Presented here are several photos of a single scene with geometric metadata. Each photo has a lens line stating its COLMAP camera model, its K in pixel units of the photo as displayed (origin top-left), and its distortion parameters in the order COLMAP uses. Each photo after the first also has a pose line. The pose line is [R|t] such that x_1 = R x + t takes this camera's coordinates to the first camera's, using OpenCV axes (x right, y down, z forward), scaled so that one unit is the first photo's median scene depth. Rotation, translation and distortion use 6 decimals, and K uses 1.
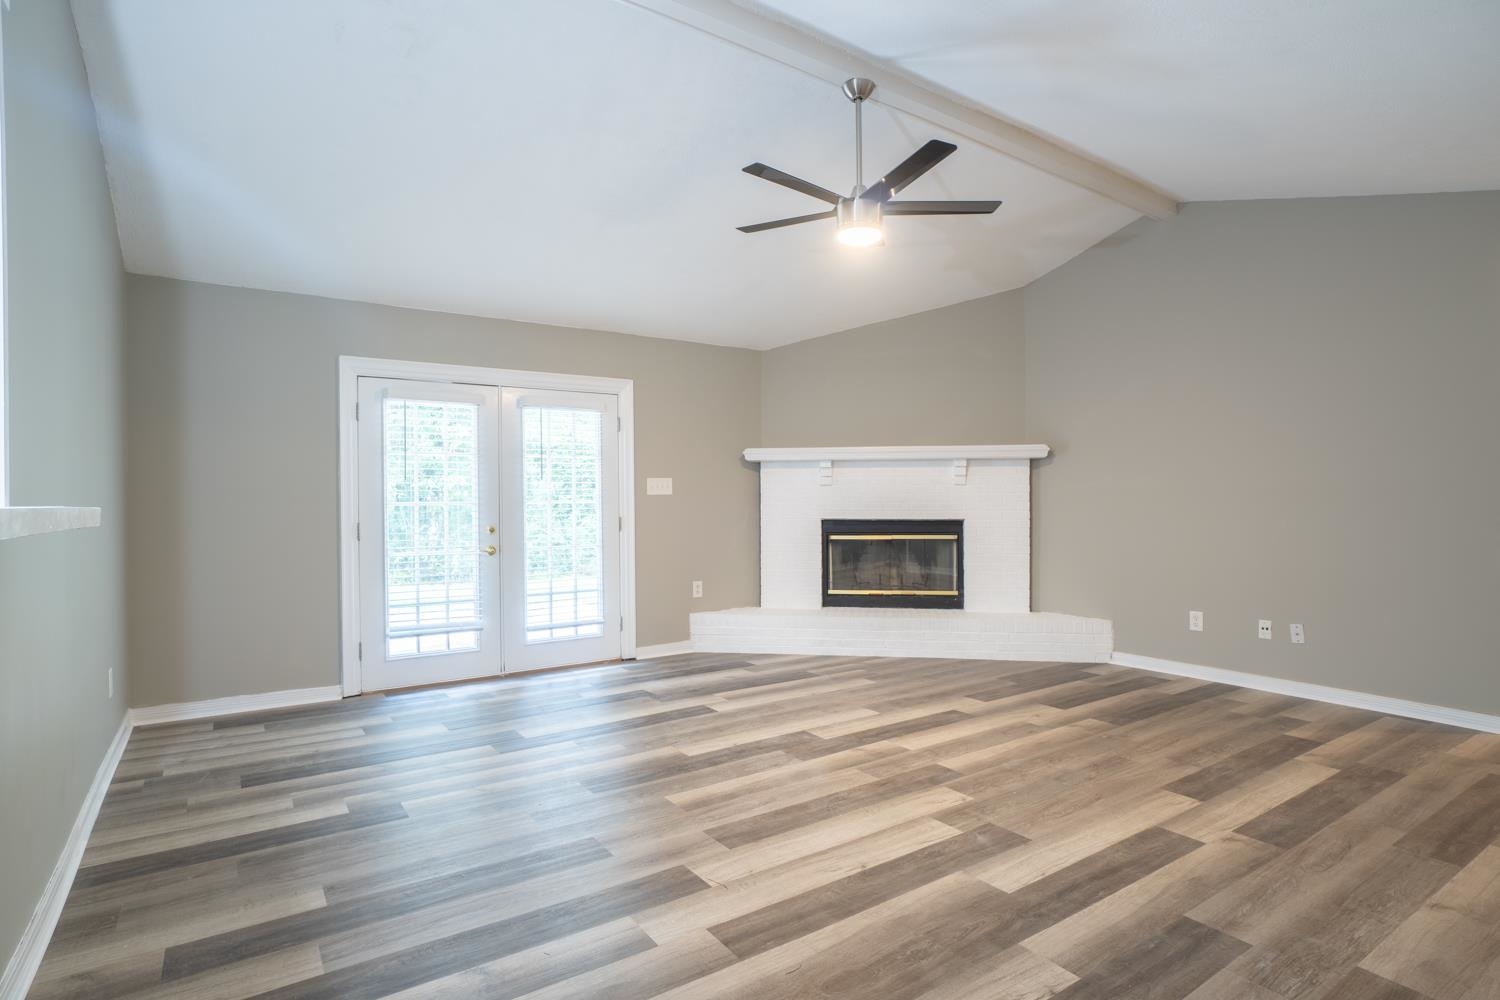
lens RADIAL K [[770.1, 0, 737.7], [0, 770.1, 503.5], [0, 0, 1]] dist [-0.036613, 0.018130]
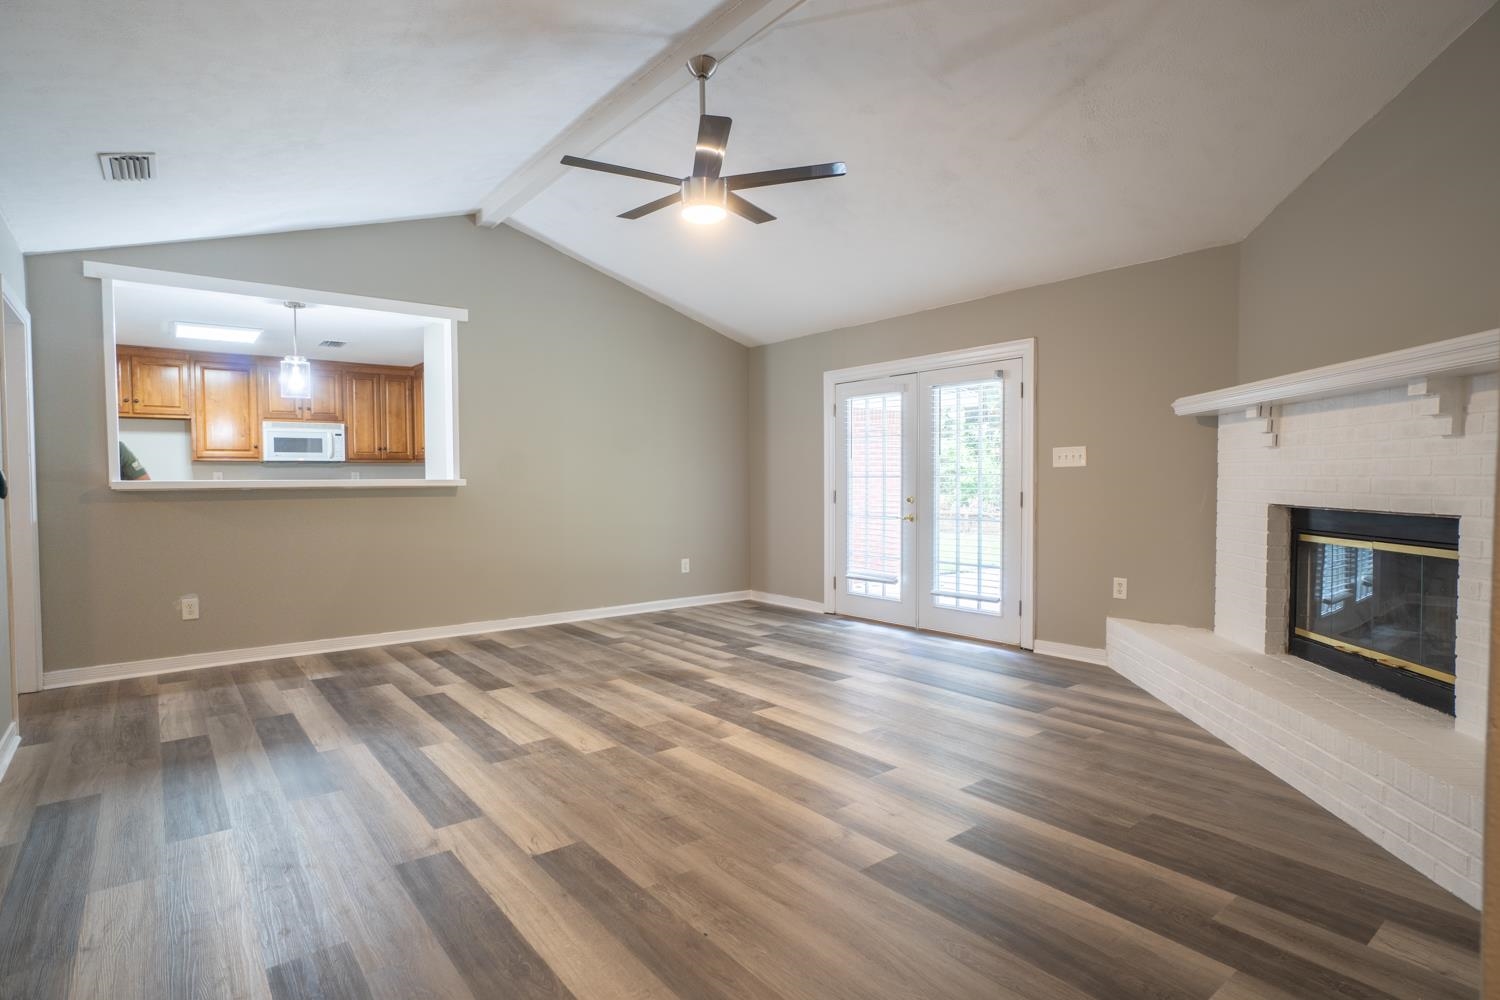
lens RADIAL K [[770.1, 0, 737.7], [0, 770.1, 503.5], [0, 0, 1]] dist [-0.036613, 0.018130]
pose [[0.067496, 0.037022, -0.997032, 1.097549], [0.000538, 0.999310, 0.037143, -0.004007], [0.997719, -0.003044, 0.067429, 0.905287]]
